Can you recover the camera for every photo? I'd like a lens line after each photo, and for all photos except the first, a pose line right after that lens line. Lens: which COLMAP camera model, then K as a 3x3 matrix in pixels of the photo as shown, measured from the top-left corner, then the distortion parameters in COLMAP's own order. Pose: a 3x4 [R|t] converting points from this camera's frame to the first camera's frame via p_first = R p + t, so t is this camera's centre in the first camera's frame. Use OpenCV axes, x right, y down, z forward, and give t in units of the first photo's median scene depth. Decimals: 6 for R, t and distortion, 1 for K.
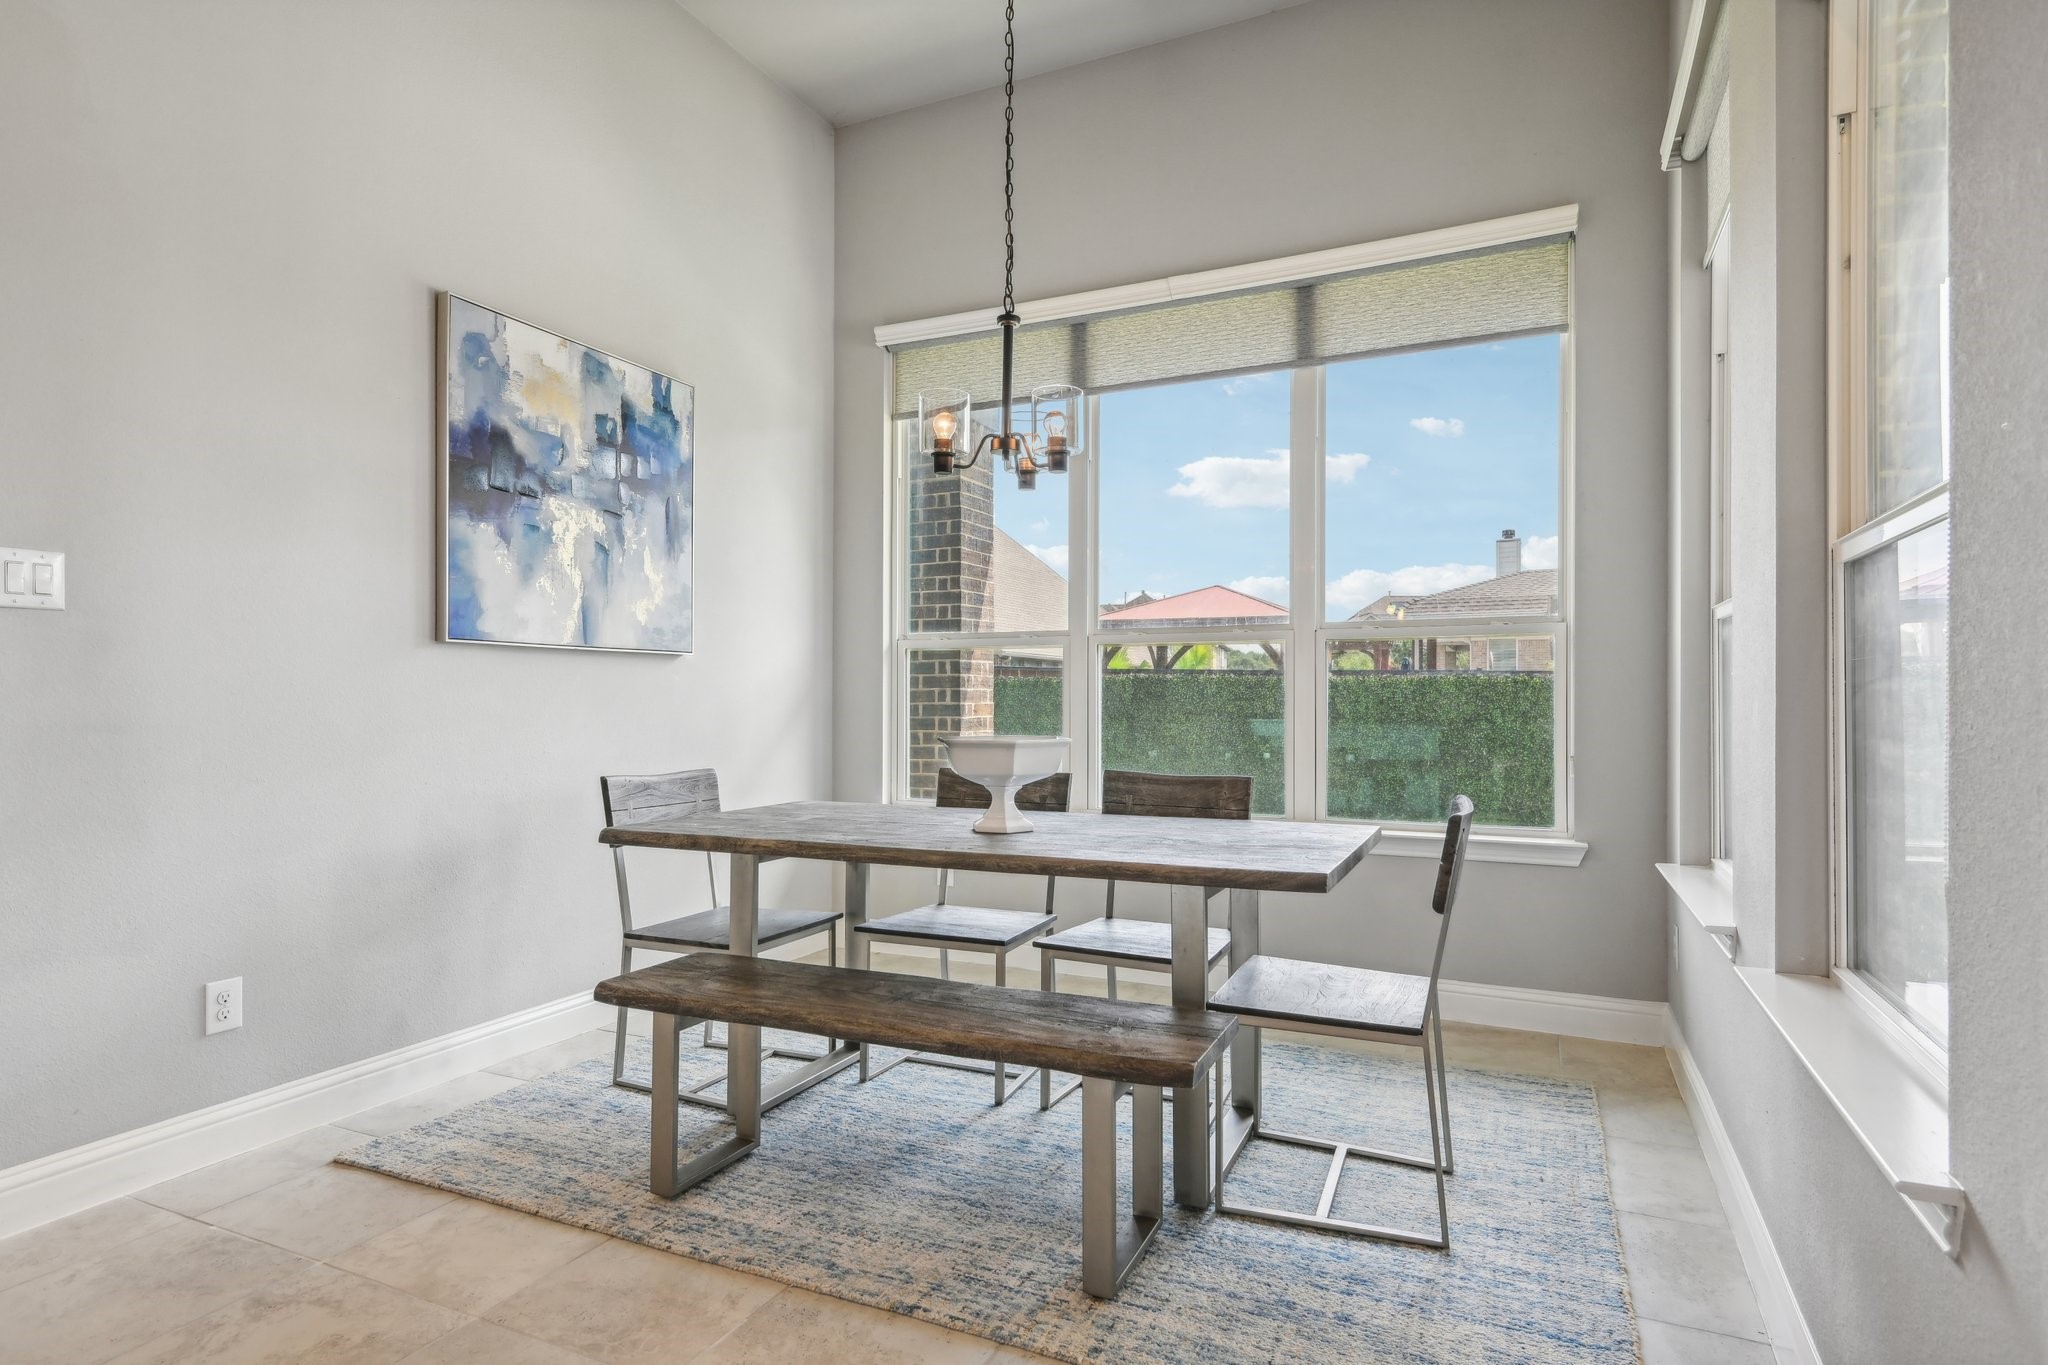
lens RADIAL K [[1093.0, 0, 1029.8], [0, 1093.0, 695.7], [0, 0, 1]] dist [0.006927, 0.000420]
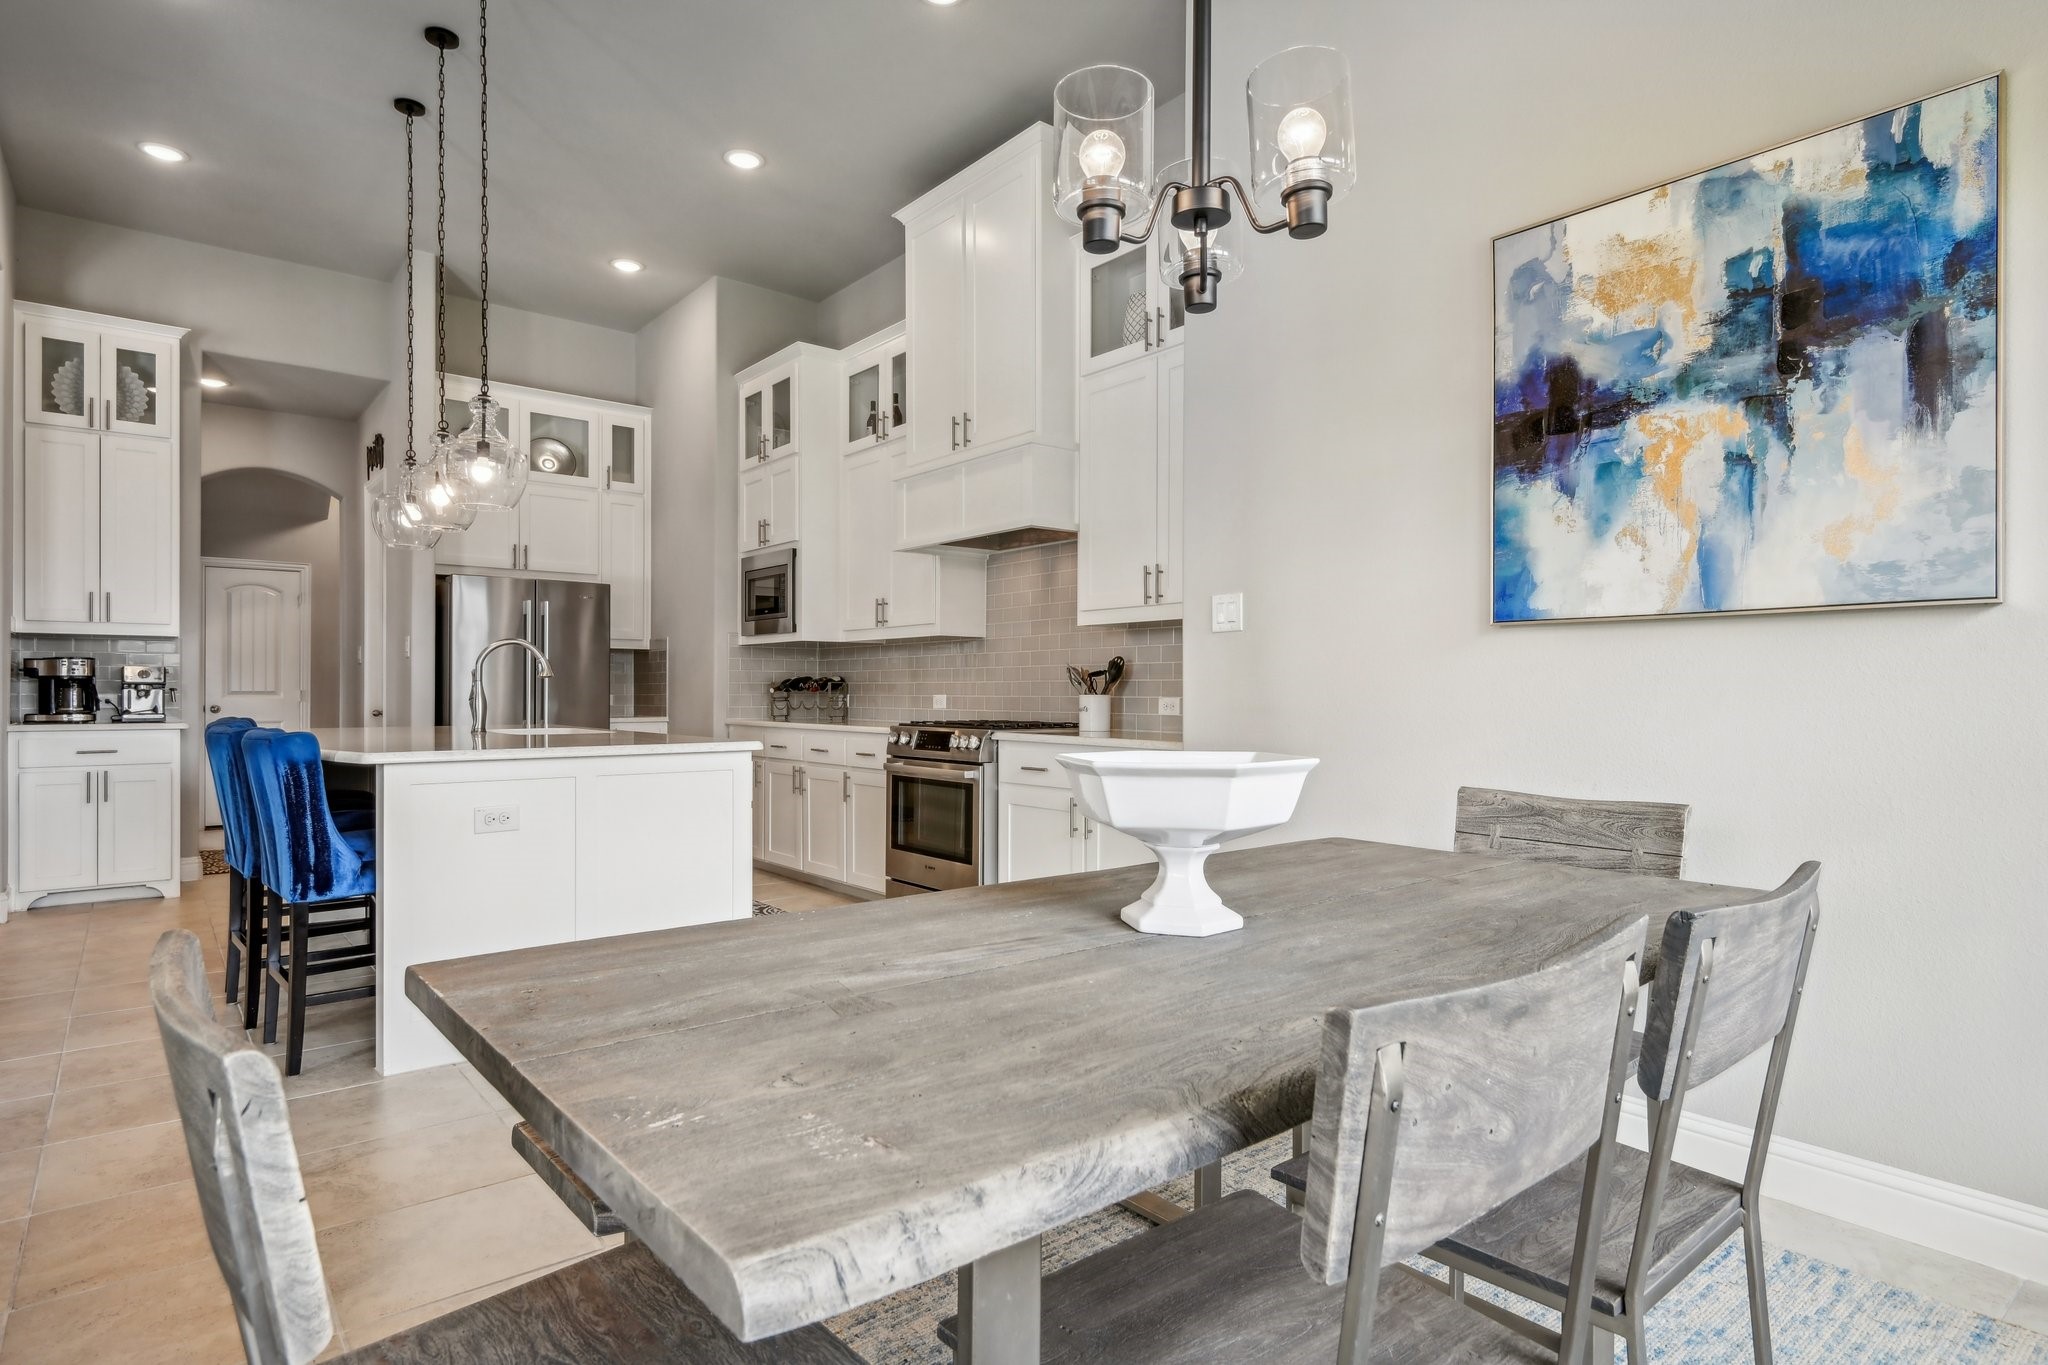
lens RADIAL K [[1117.7, 0, 1031.4], [0, 1117.7, 700.0], [0, 0, 1]] dist [0.007724, -0.000178]
pose [[-0.441501, 0.000884, -0.897261, 0.431975], [-0.001834, 0.999997, 0.001888, 0.010096], [0.897259, 0.002479, -0.441497, 0.989391]]
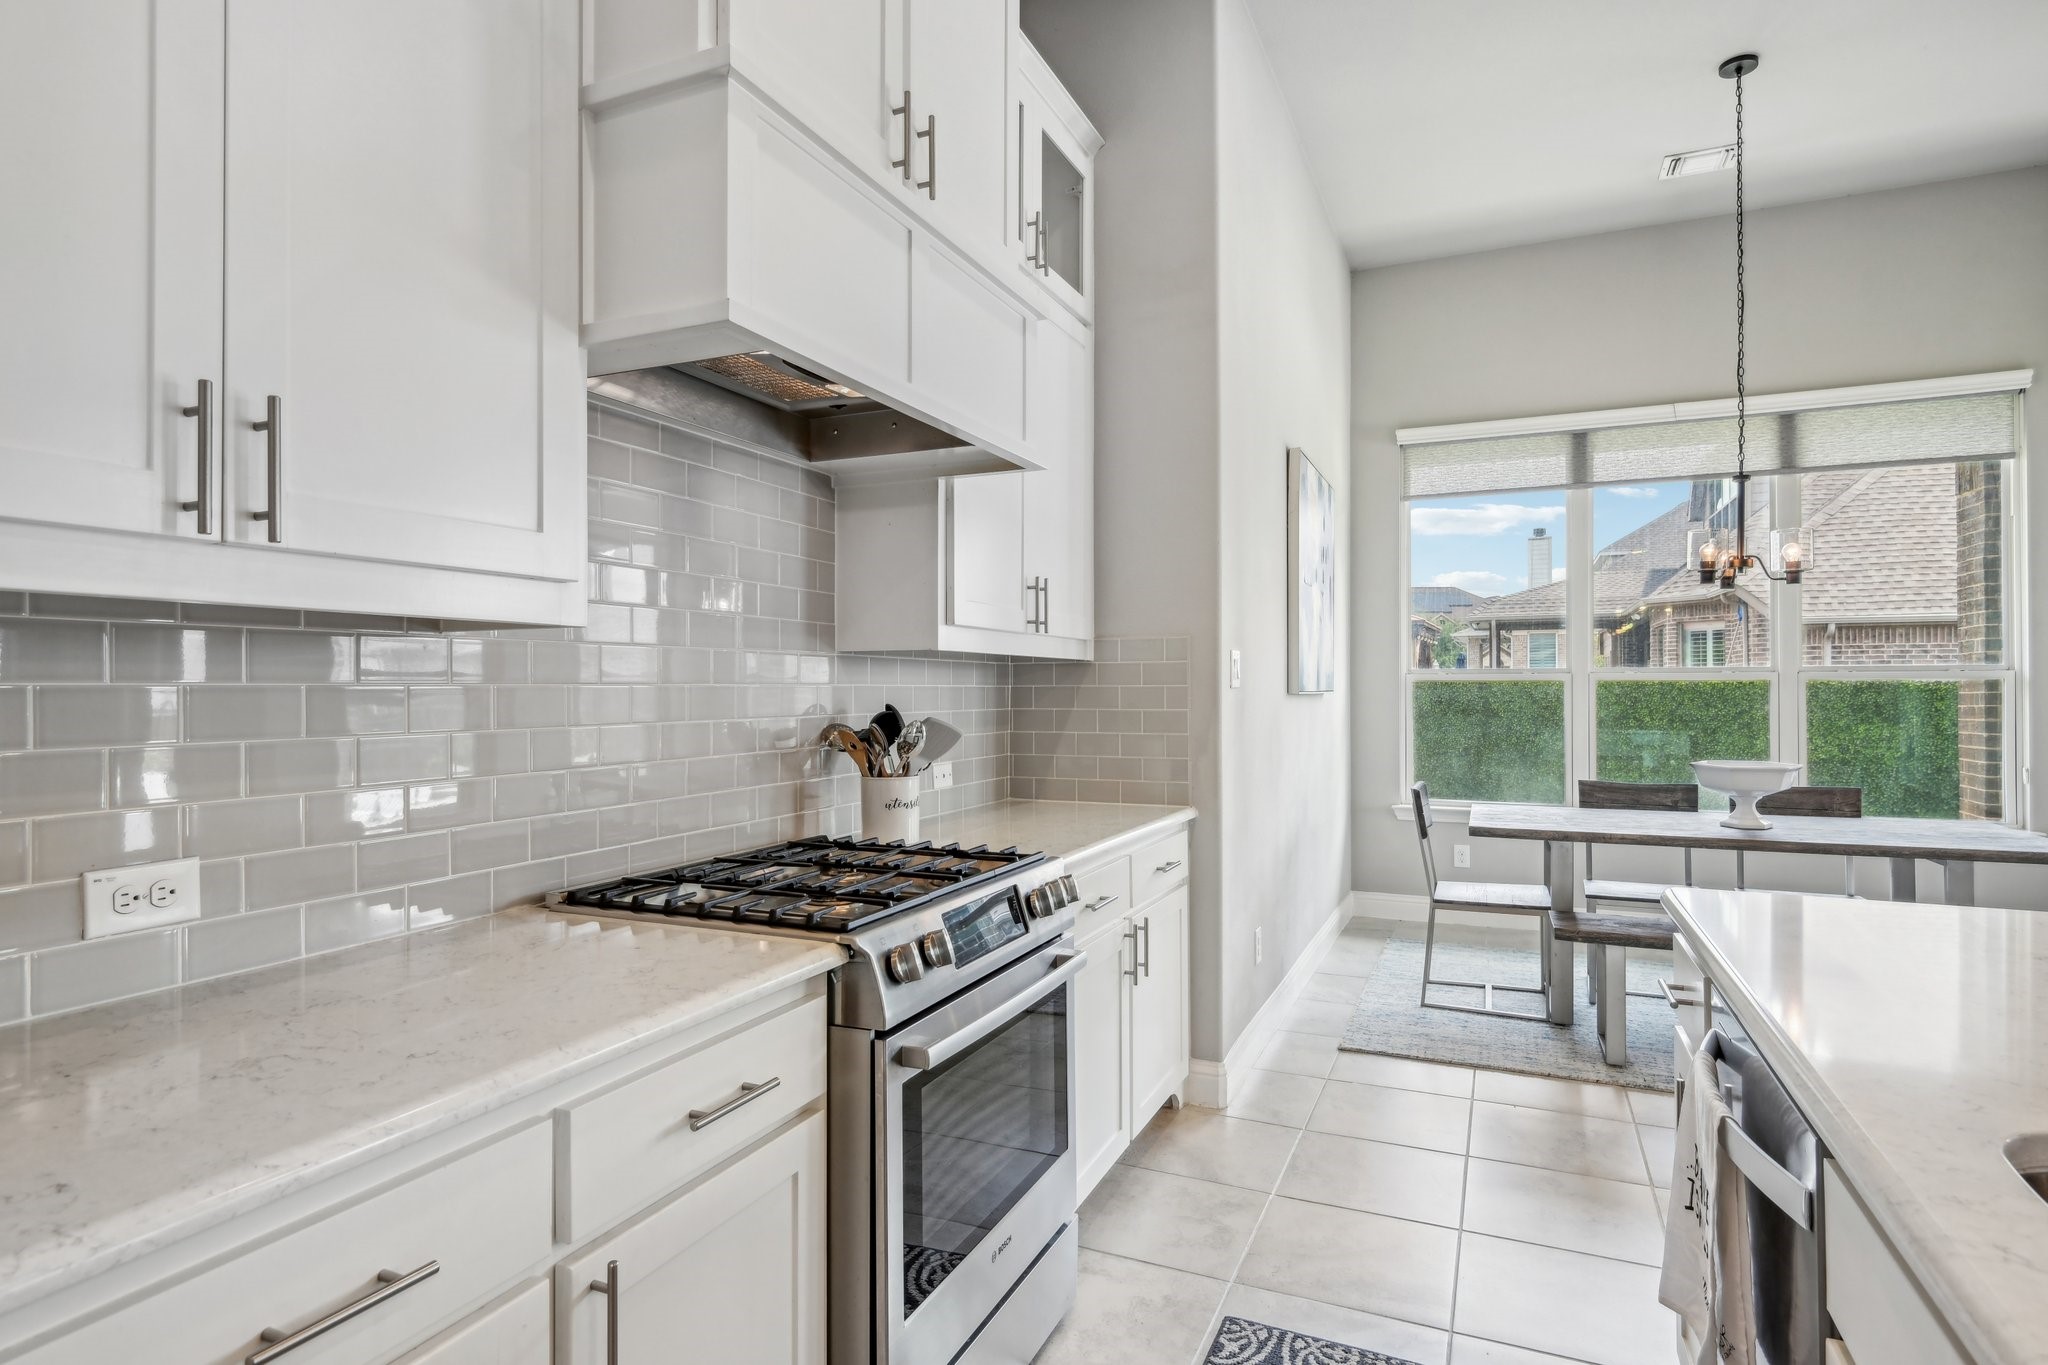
lens RADIAL K [[1060.5, 0, 1040.2], [0, 1060.5, 683.5], [0, 0, 1]] dist [0.004537, -0.013116]
pose [[0.999996, -0.002848, 0.000272, -0.841611], [0.002848, 0.999995, -0.001509, -0.060468], [-0.000267, 0.001510, 0.999999, -0.364784]]
